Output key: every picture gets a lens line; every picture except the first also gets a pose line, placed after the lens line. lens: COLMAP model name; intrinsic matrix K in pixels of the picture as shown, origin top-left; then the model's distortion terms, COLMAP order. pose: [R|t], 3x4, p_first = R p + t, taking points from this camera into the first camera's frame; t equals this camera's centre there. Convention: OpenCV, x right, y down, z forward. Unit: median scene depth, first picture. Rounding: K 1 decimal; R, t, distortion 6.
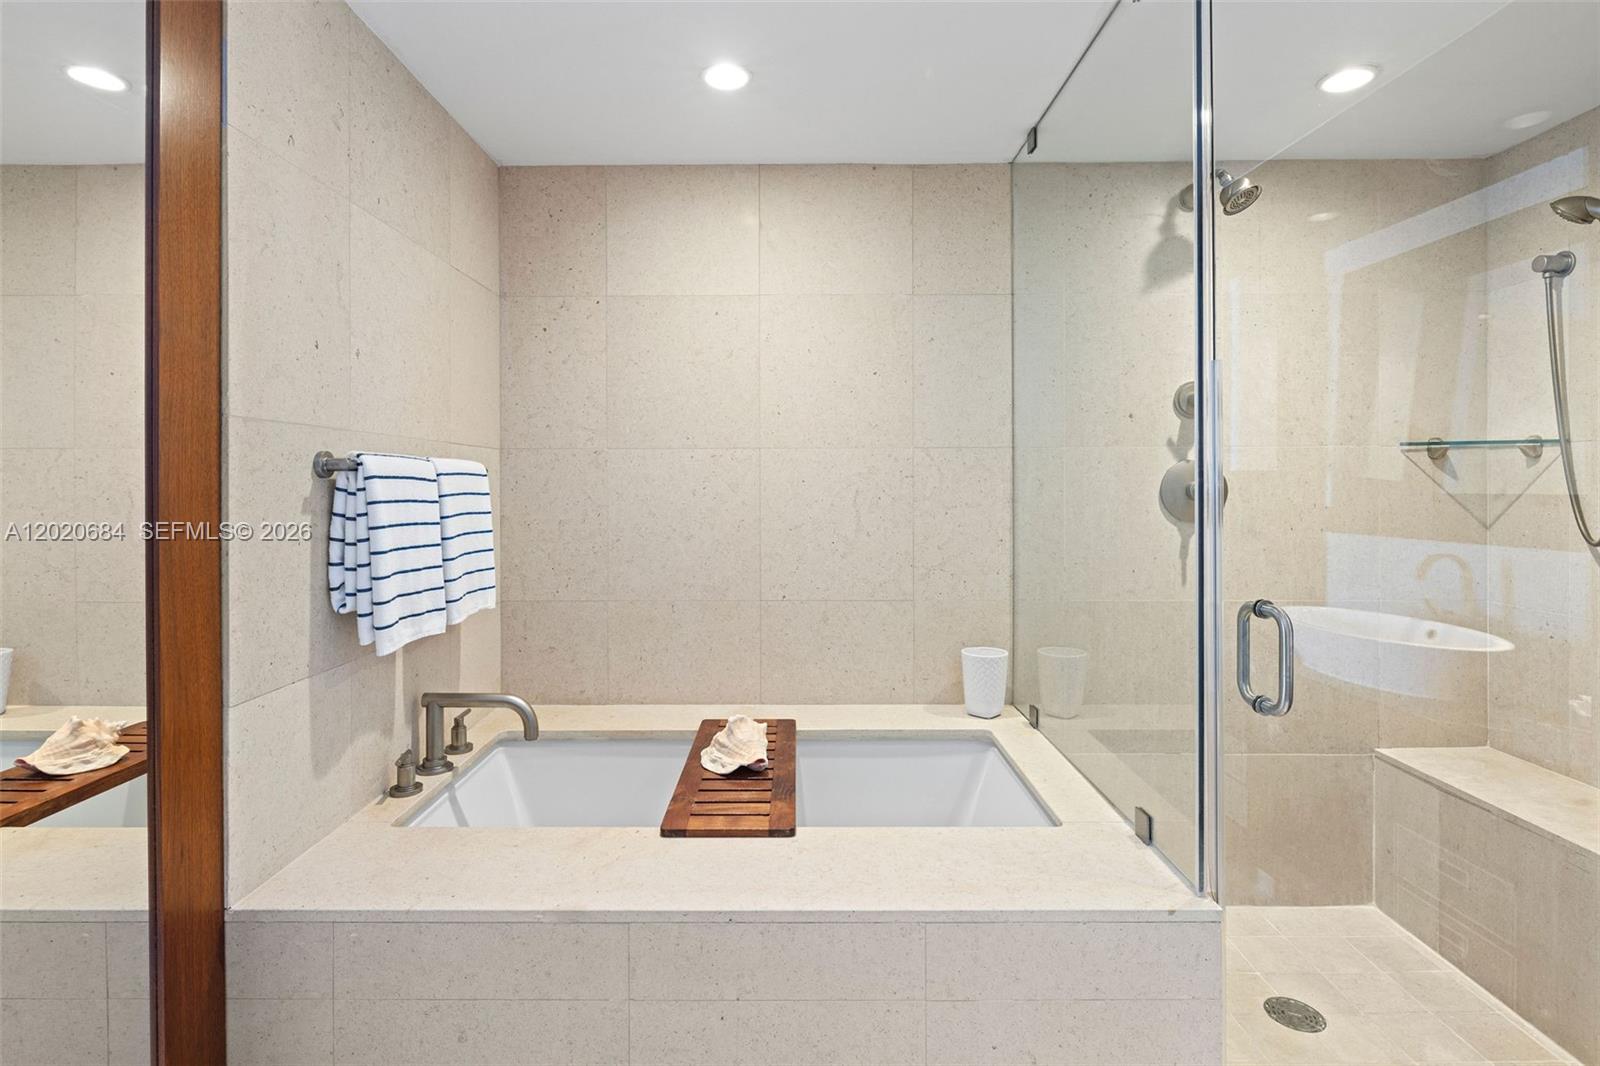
lens RADIAL K [[800.5, 0, 790.8], [0, 800.5, 487.7], [0, 0, 1]] dist [-0.003542, -0.000257]
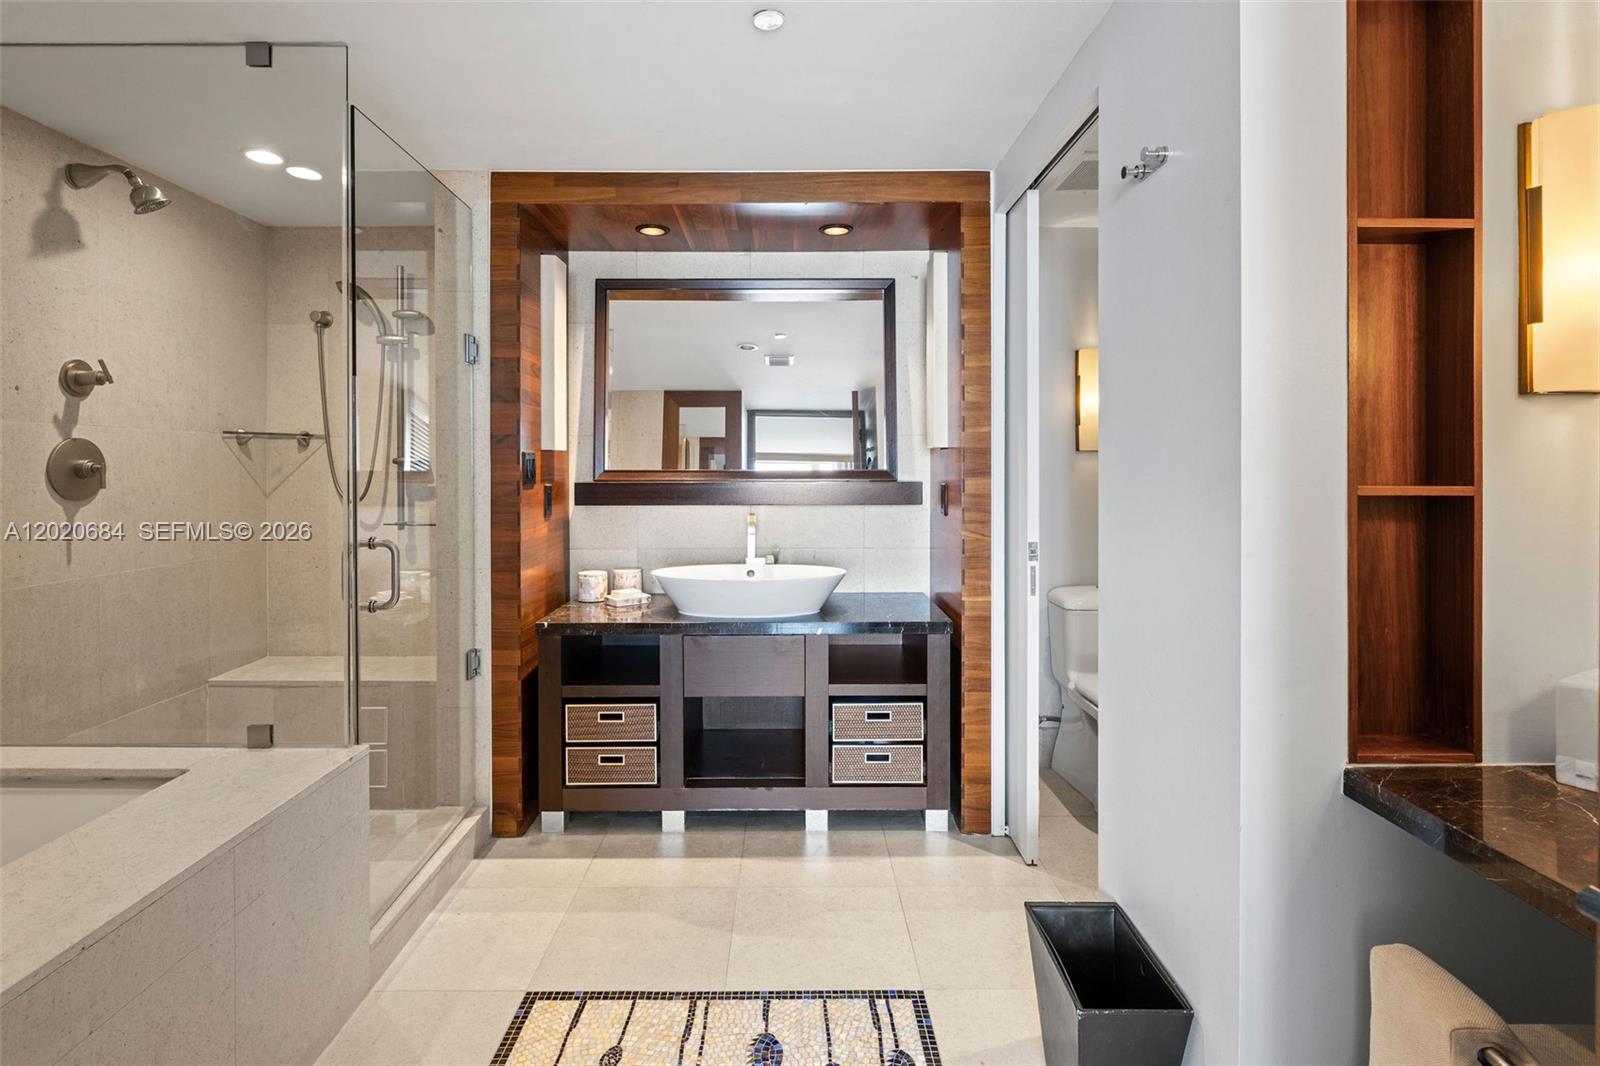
lens RADIAL K [[800.5, 0, 799.0], [0, 800.5, 469.6], [0, 0, 1]] dist [-0.003542, -0.000257]
pose [[-0.022808, -0.000538, 0.999740, -0.521873], [0.003606, 0.999993, 0.000620, 0.007041], [-0.999733, 0.003620, -0.022806, 0.122013]]
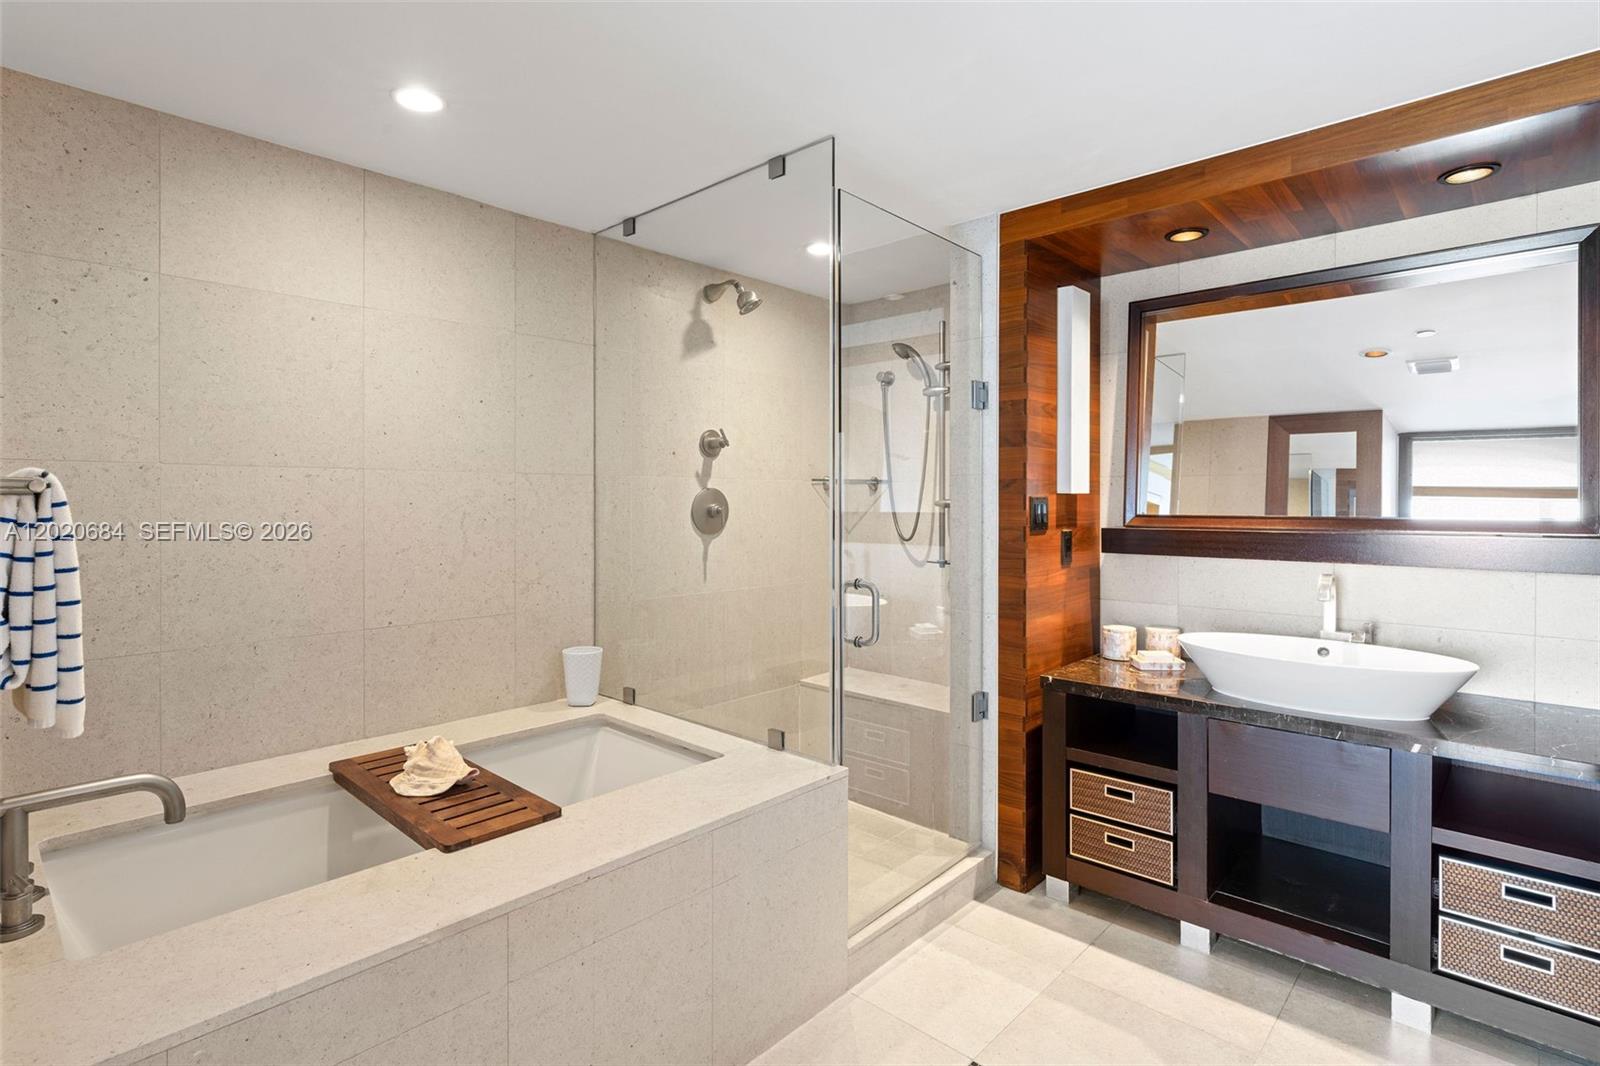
lens RADIAL K [[800.5, 0, 794.3], [0, 800.5, 505.1], [0, 0, 1]] dist [-0.003542, -0.000257]
pose [[0.674556, -0.001031, 0.738223, -0.402700], [-0.001066, 0.999997, 0.002371, -0.009497], [-0.738223, -0.002387, 0.674553, -0.014727]]
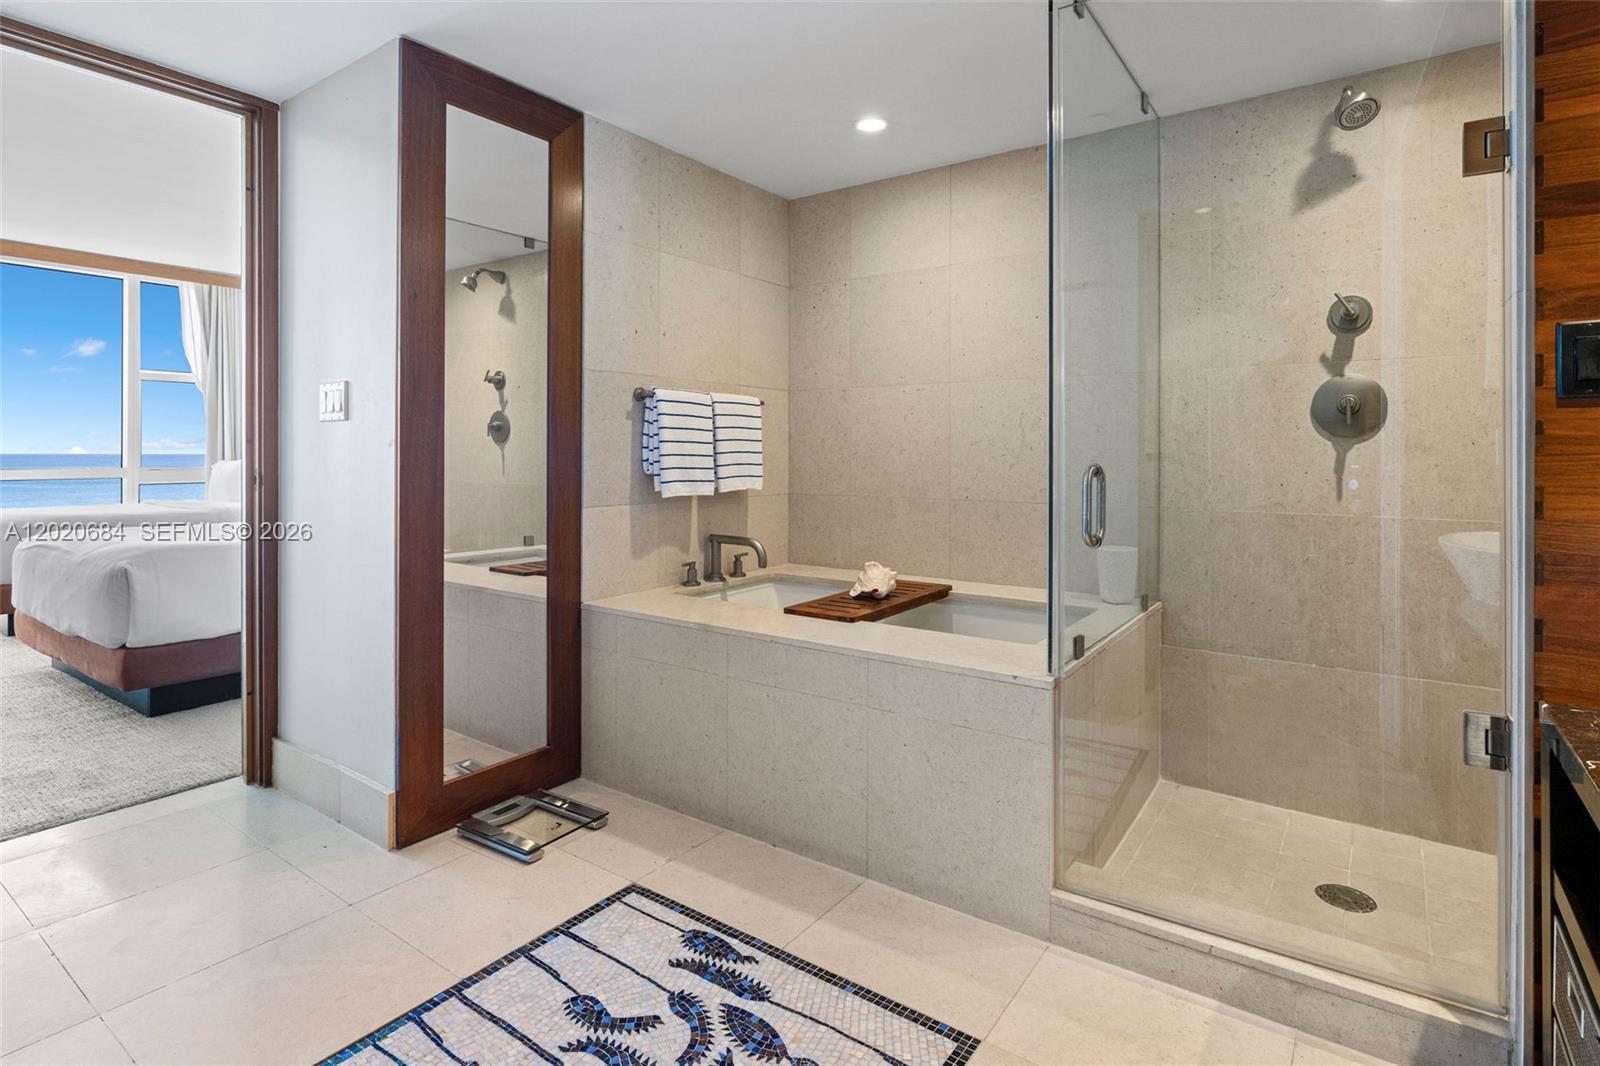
lens RADIAL K [[800.5, 0, 804.2], [0, 800.5, 457.8], [0, 0, 1]] dist [-0.003542, -0.000257]
pose [[0.821280, 0.008889, -0.570455, 0.524296], [-0.006614, 0.999960, 0.006060, 0.068567], [0.570486, -0.001204, 0.821306, -0.214008]]
